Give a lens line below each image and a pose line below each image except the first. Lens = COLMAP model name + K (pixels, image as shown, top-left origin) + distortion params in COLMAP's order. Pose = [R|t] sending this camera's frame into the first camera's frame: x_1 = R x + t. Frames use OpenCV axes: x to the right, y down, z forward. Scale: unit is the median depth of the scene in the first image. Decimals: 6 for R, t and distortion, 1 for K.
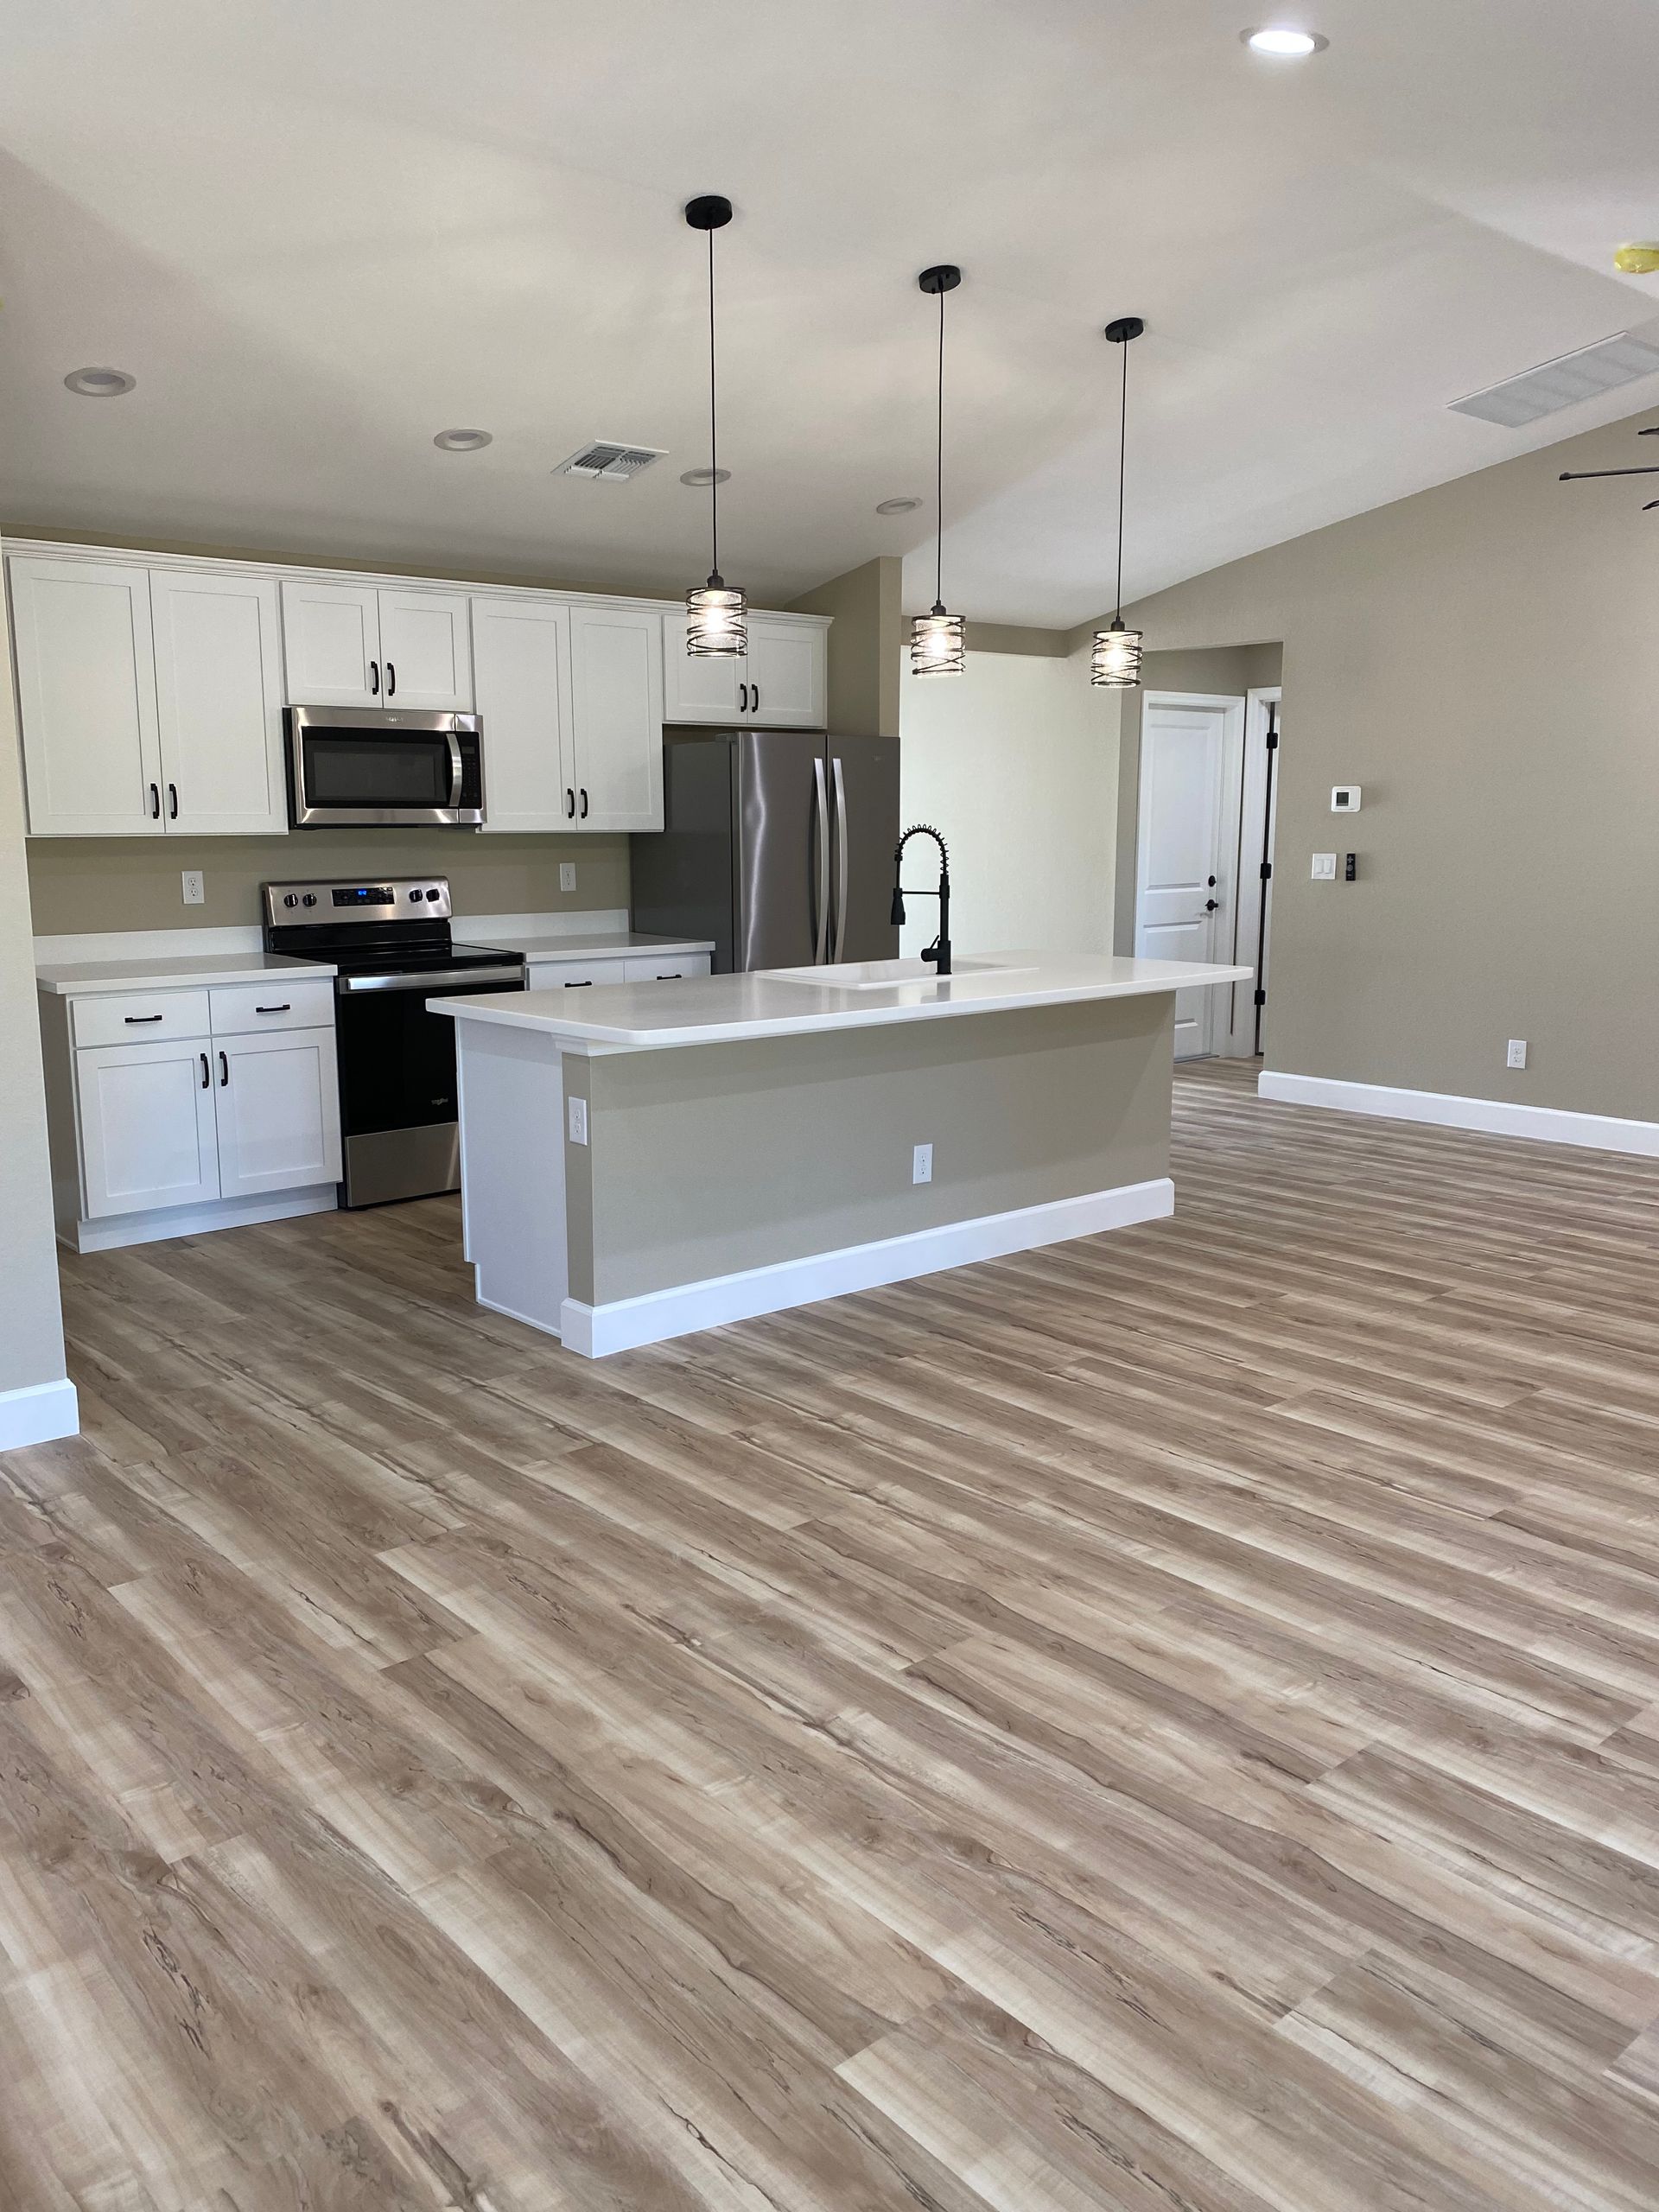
lens RADIAL K [[1653.6, 0, 834.5], [0, 1653.6, 1089.4], [0, 0, 1]] dist [0.028264, -0.000205]
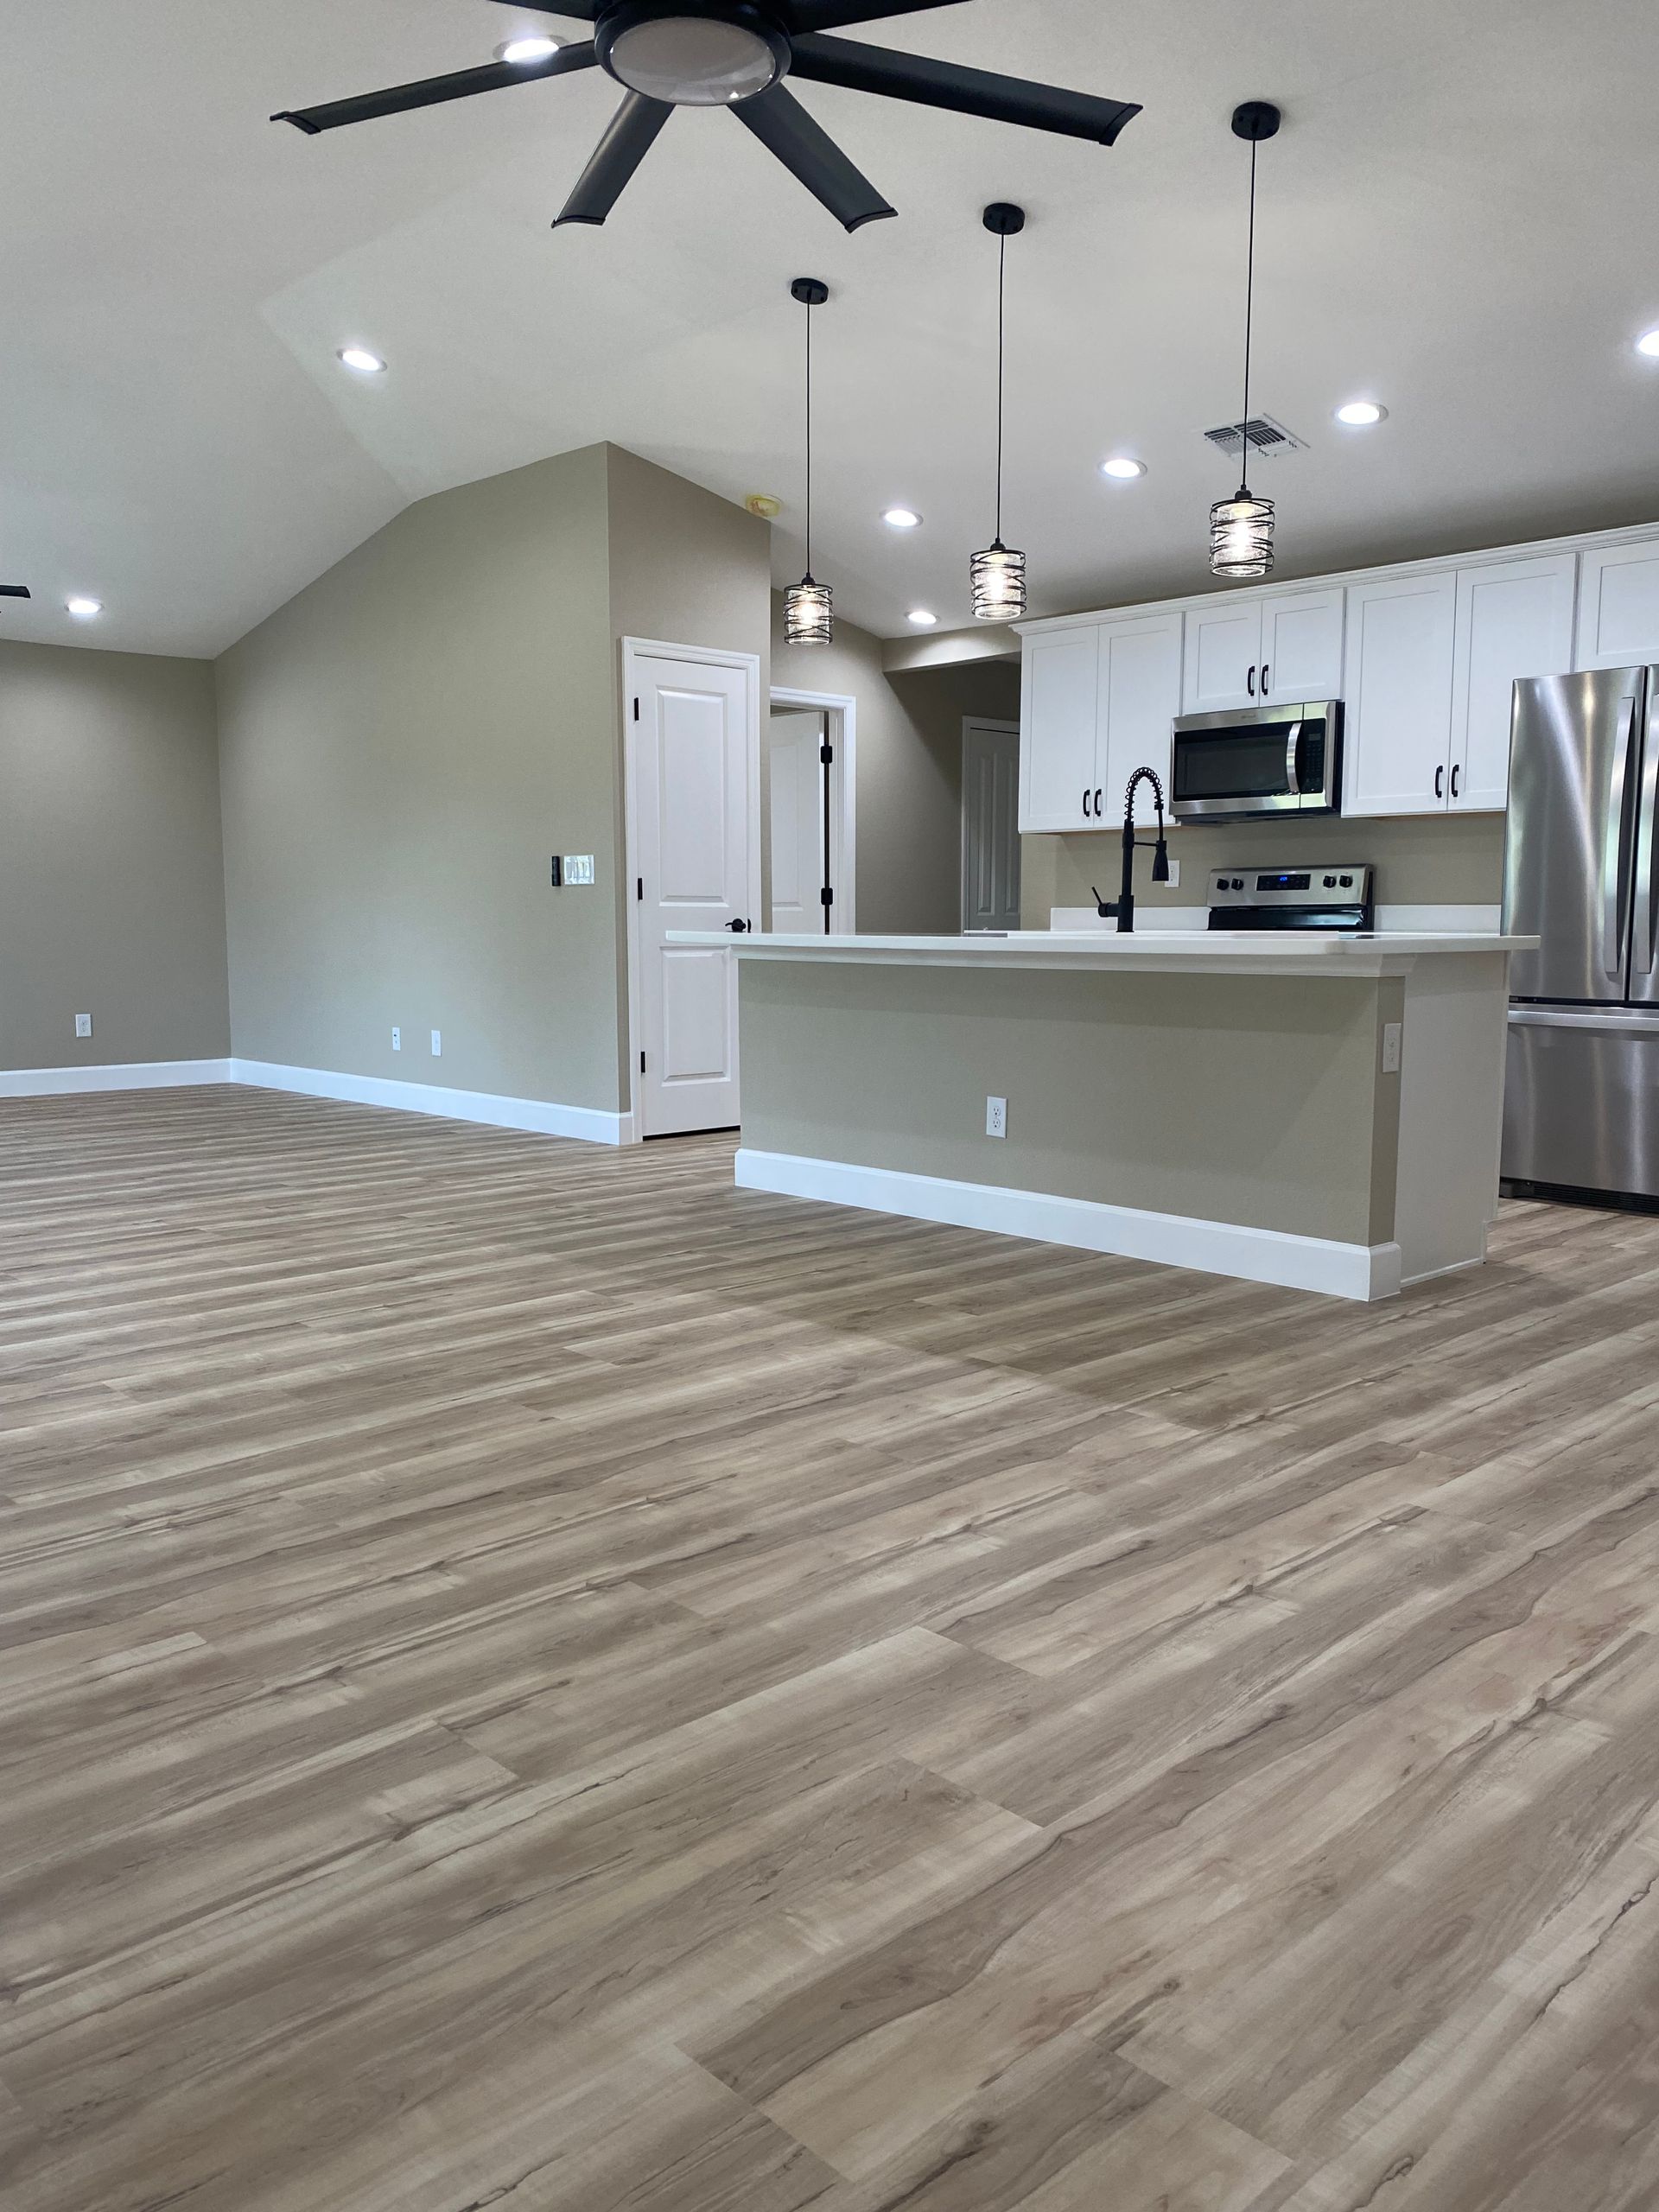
lens RADIAL K [[1680.0, 0, 829.5], [0, 1680.0, 1106.0], [0, 0, 1]] dist [0.008823, 0.001211]
pose [[0.061075, 0.111325, -0.991906, 0.961617], [-0.160626, 0.981905, 0.100312, -0.041943], [0.985124, 0.153199, 0.077851, 0.769444]]
